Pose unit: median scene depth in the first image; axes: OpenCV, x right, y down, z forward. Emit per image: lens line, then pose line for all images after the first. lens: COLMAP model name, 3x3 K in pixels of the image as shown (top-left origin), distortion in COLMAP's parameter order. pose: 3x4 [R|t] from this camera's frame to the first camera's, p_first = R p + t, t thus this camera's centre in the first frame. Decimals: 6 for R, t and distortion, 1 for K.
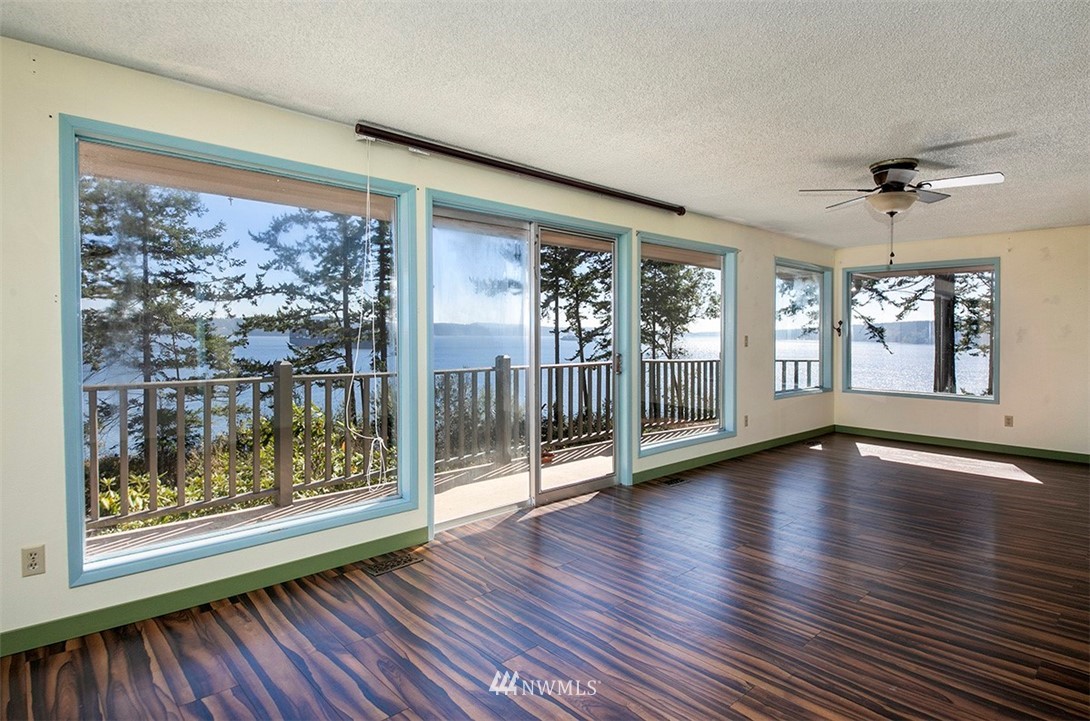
lens RADIAL K [[574.9, 0, 531.7], [0, 574.9, 336.2], [0, 0, 1]] dist [0.053811, -0.045944]
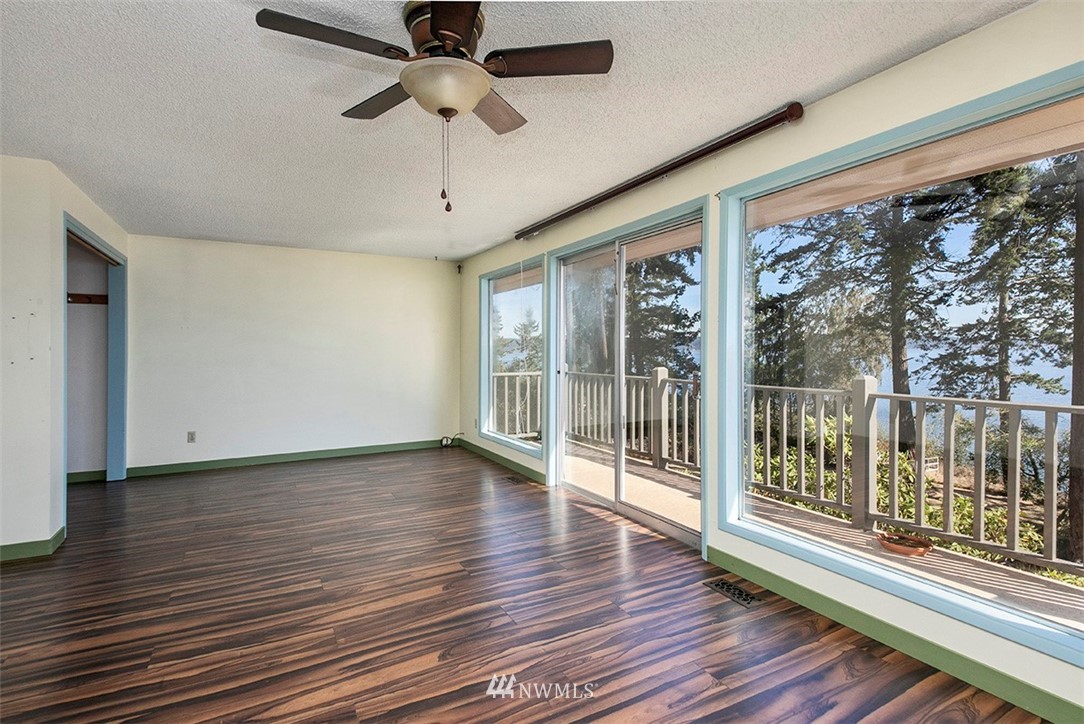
lens RADIAL K [[536.1, 0, 547.0], [0, 536.1, 351.1], [0, 0, 1]] dist [-0.000151, -0.000147]
pose [[-0.227963, -0.001147, -0.973669, 0.188380], [-0.004485, 0.999990, -0.000128, 0.001005], [0.973659, 0.004337, -0.227966, 0.212669]]
